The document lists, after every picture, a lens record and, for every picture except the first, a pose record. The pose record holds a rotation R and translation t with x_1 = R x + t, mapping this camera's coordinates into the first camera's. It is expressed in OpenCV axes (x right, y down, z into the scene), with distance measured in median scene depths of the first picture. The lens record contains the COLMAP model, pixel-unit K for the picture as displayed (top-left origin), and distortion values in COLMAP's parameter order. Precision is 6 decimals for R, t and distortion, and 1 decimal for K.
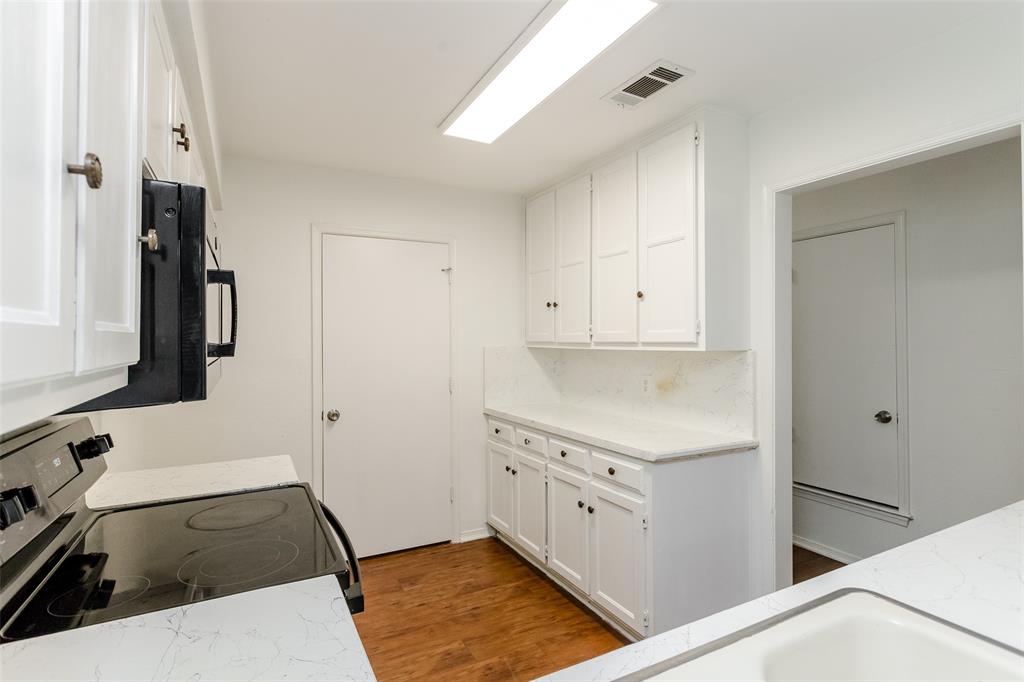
lens RADIAL K [[507.6, 0, 506.5], [0, 507.6, 339.1], [0, 0, 1]] dist [-0.002491, -0.000231]
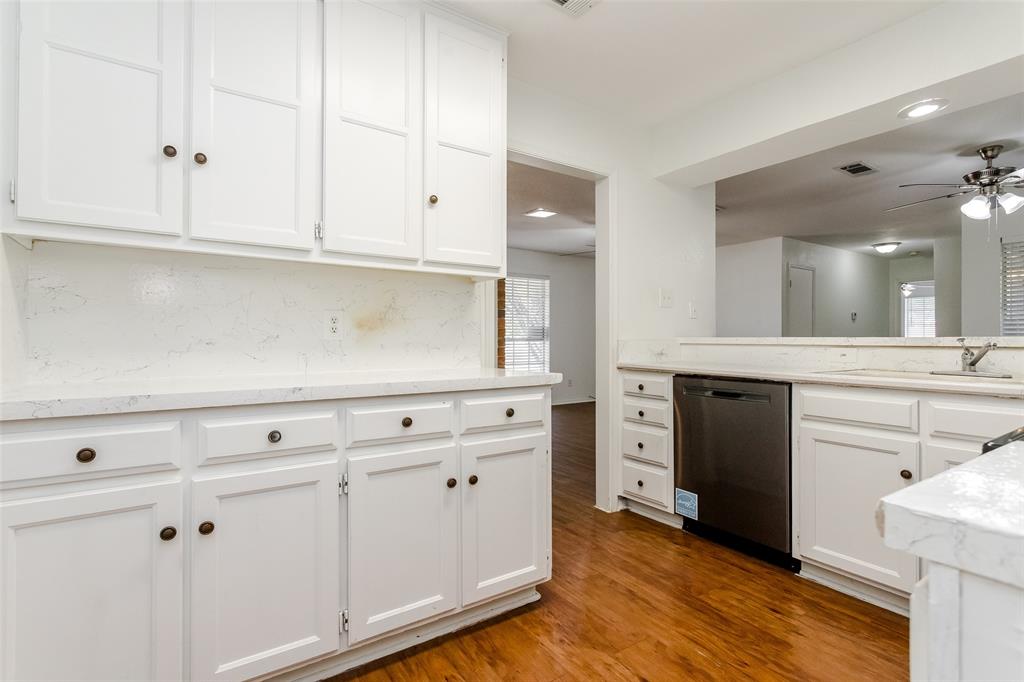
lens RADIAL K [[482.2, 0, 507.1], [0, 482.2, 337.4], [0, 0, 1]] dist [0.003073, 0.000396]
pose [[-0.112458, 0.005768, 0.993640, -0.463605], [-0.009034, 0.999936, -0.006827, 0.122099], [-0.993615, -0.009744, -0.112398, 0.914421]]
